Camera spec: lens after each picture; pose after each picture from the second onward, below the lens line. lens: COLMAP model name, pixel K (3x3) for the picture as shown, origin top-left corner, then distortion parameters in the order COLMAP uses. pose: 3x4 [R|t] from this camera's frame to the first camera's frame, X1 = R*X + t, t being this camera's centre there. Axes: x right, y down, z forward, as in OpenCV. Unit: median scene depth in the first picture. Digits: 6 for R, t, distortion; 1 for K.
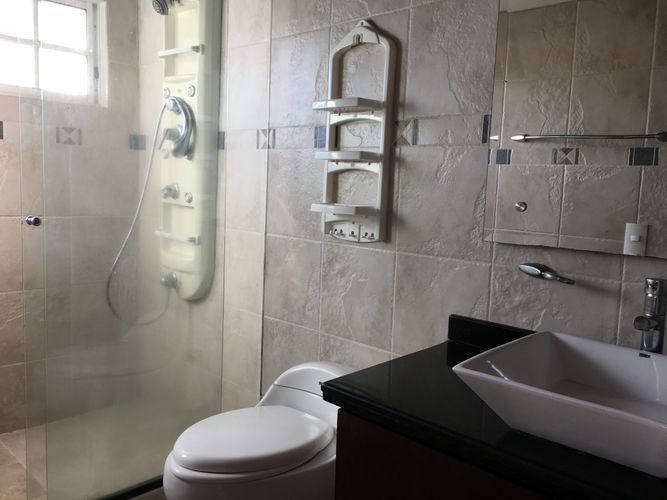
lens RADIAL K [[568.7, 0, 333.5], [0, 568.7, 250.0], [0, 0, 1]] dist [0.079394, -0.101308]
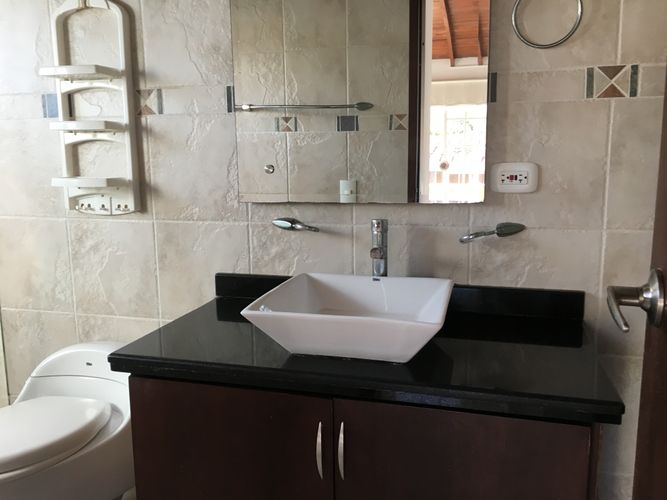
lens RADIAL K [[568.7, 0, 333.5], [0, 568.7, 250.0], [0, 0, 1]] dist [0.079394, -0.101308]
pose [[0.881556, -0.120281, 0.456498, -0.077909], [0.096719, 0.992502, 0.074734, 0.009093], [-0.462065, -0.021731, 0.886580, -0.052493]]
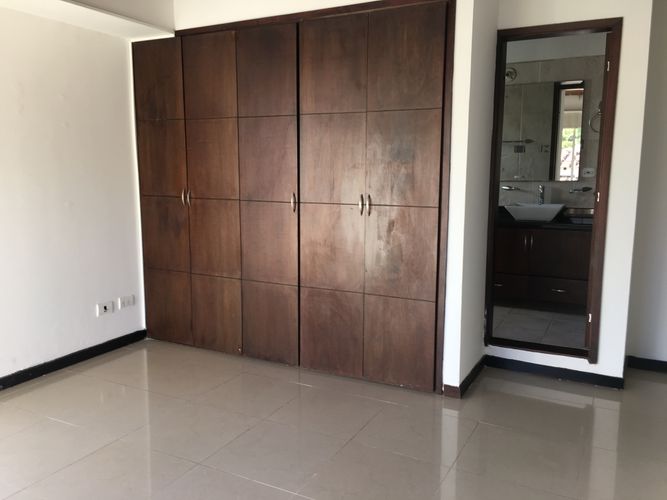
lens RADIAL K [[568.7, 0, 333.5], [0, 568.7, 250.0], [0, 0, 1]] dist [0.079394, -0.101308]
pose [[0.960084, -0.078569, 0.268451, -1.270150], [0.067979, 0.996506, 0.048532, 0.134479], [-0.271326, -0.028345, 0.962070, -1.610259]]
